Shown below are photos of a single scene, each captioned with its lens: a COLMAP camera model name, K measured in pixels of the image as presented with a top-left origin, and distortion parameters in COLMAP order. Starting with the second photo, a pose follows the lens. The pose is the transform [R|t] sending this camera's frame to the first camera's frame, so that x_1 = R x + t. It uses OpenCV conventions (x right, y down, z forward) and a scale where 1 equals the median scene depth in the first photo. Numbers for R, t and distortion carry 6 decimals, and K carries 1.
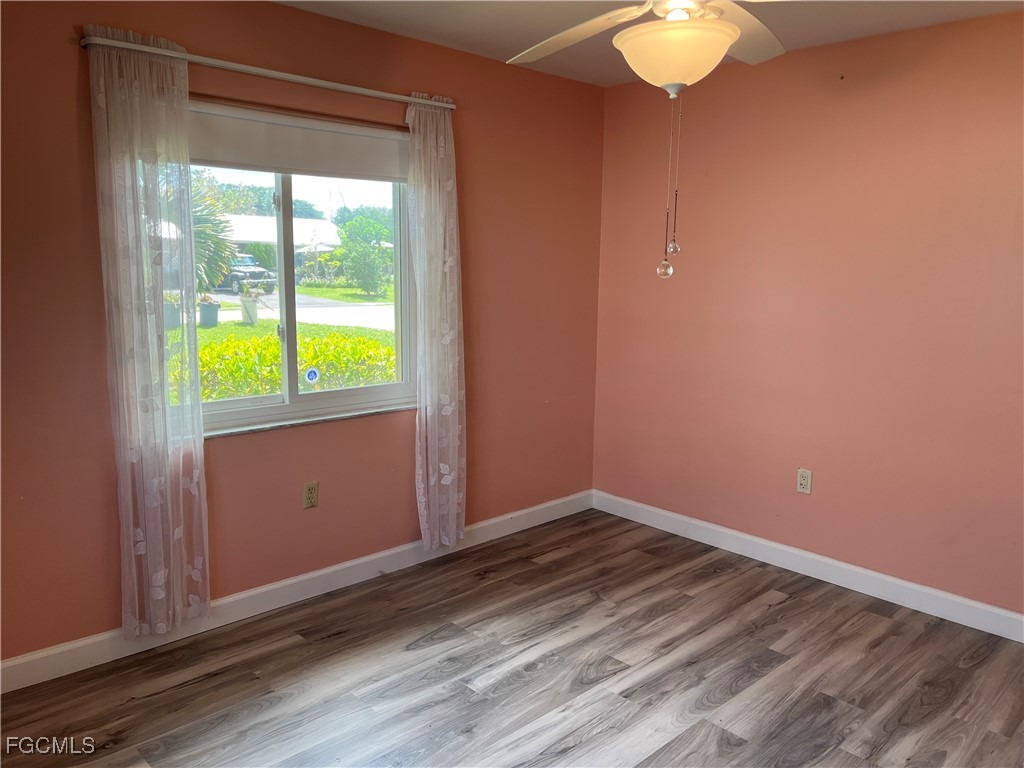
lens RADIAL K [[783.4, 0, 518.5], [0, 783.4, 379.0], [0, 0, 1]] dist [0.054579, -0.057298]
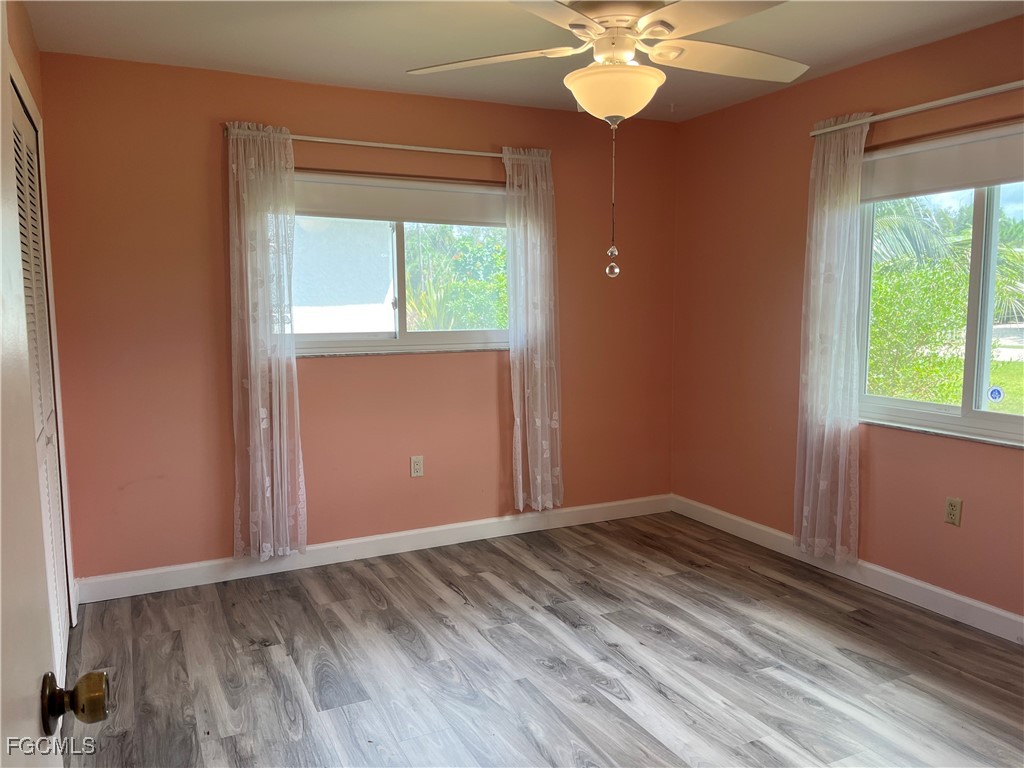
lens RADIAL K [[783.4, 0, 509.5], [0, 783.4, 381.0], [0, 0, 1]] dist [0.054579, -0.057298]
pose [[-0.317049, 0.079365, -0.945083, 0.927829], [-0.135974, 0.982394, 0.128114, -0.070947], [0.938611, 0.169125, -0.300675, 0.838880]]
